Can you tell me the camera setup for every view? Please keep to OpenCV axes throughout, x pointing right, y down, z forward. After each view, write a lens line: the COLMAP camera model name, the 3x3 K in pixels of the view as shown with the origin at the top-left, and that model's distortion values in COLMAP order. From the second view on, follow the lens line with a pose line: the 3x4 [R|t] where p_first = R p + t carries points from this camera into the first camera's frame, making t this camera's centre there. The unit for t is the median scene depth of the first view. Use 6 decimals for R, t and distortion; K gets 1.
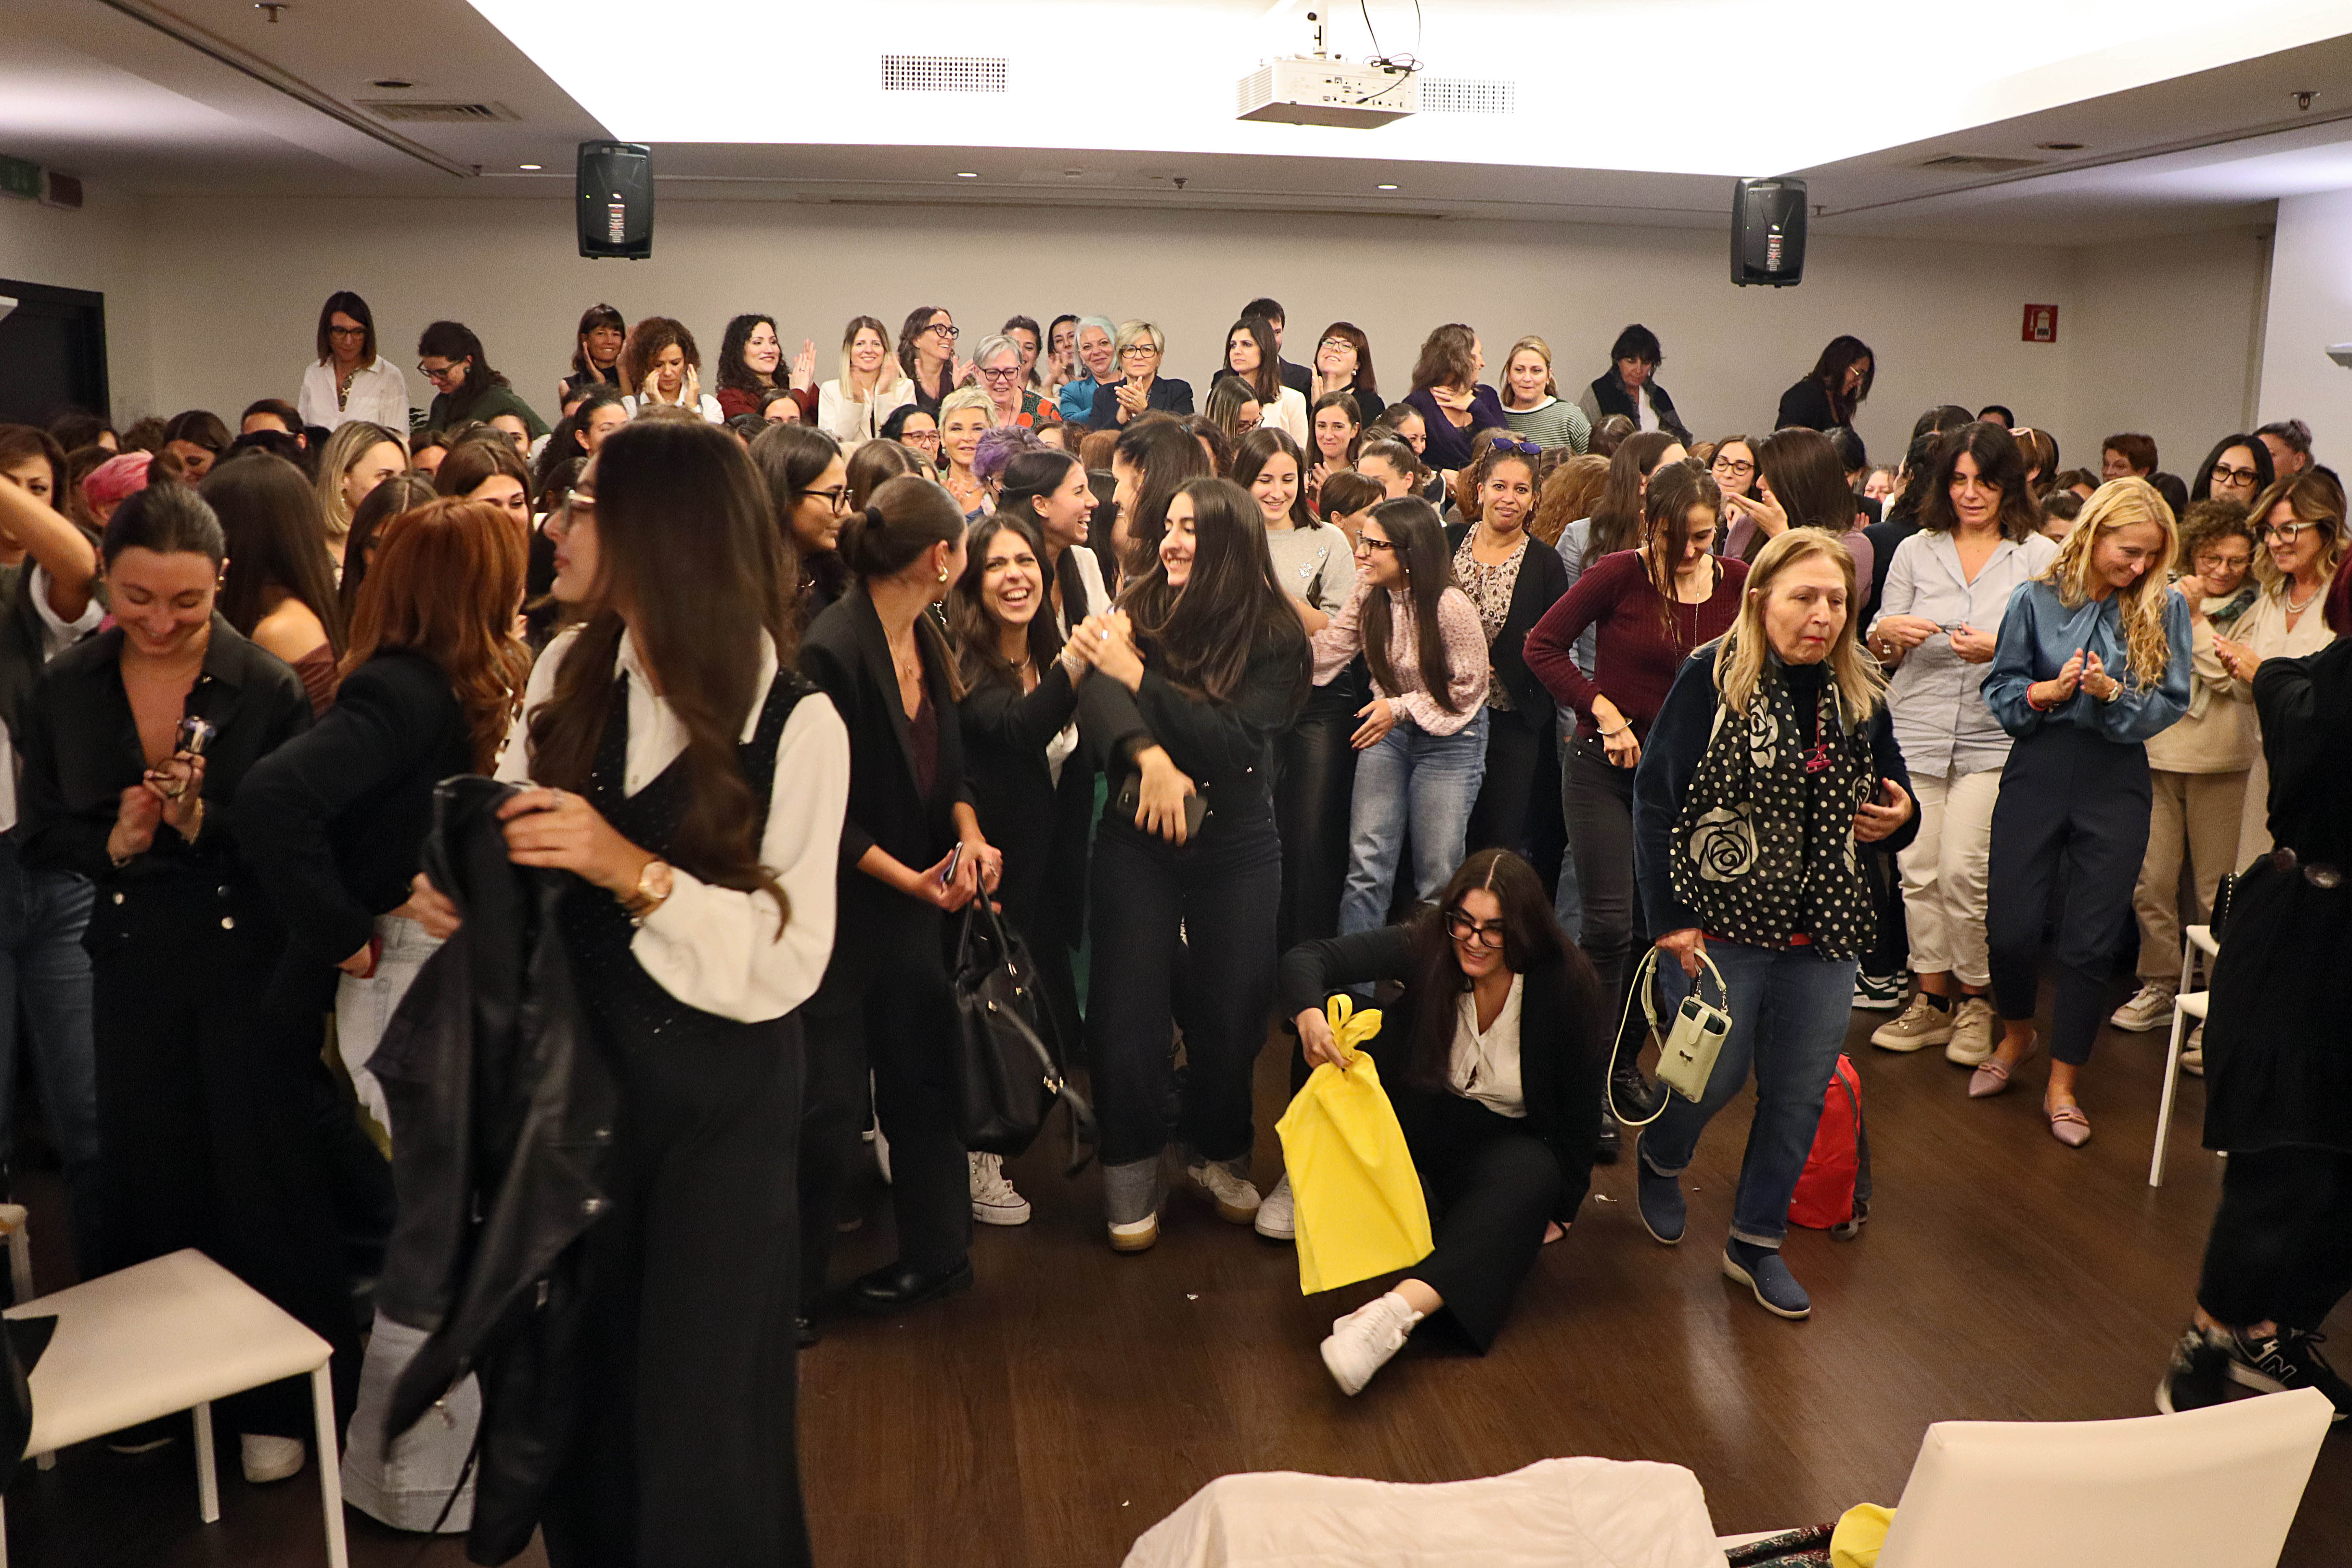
lens RADIAL K [[2082.3, 0, 1168.2], [0, 2082.3, 790.6], [0, 0, 1]] dist [-0.142547, 0.119057]
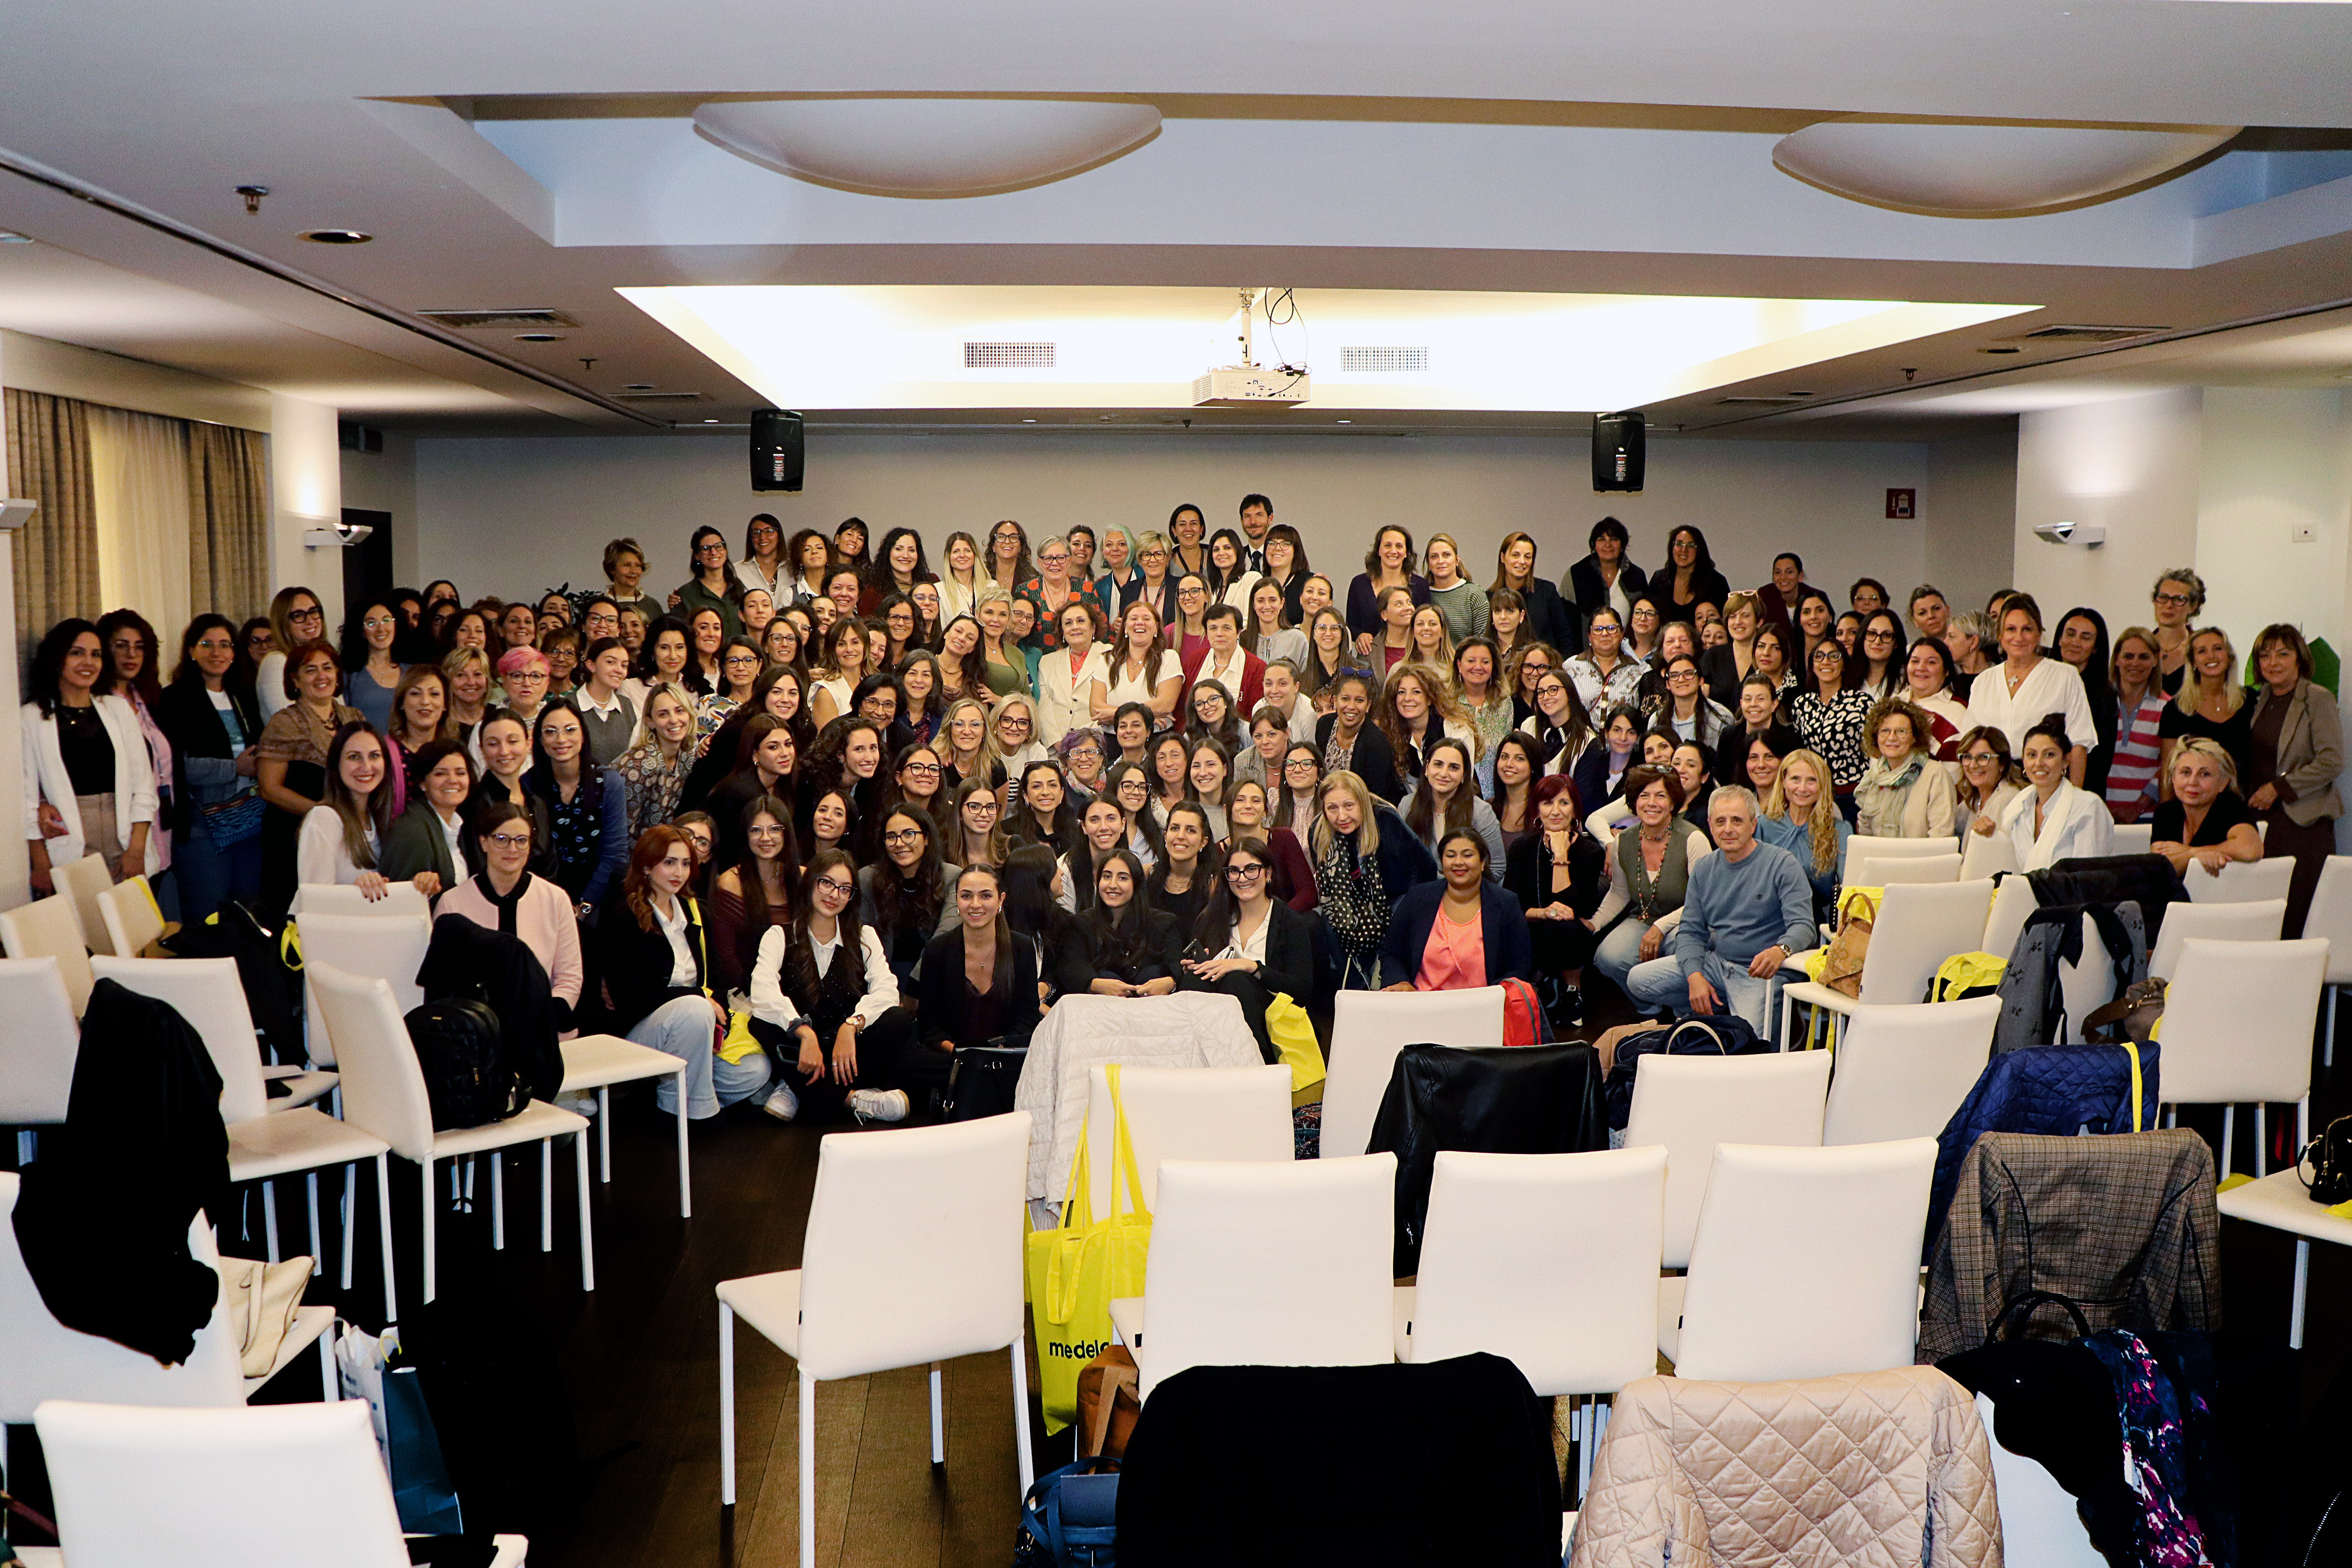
lens RADIAL K [[2148.5, 0, 1176.0], [0, 2148.5, 784.0], [0, 0, 1]] dist [-0.142498, 0.115006]
pose [[0.998820, -0.010896, -0.047330, 0.070343], [0.006915, 0.996485, -0.083481, 0.064508], [0.048074, 0.083055, 0.995385, -0.422017]]
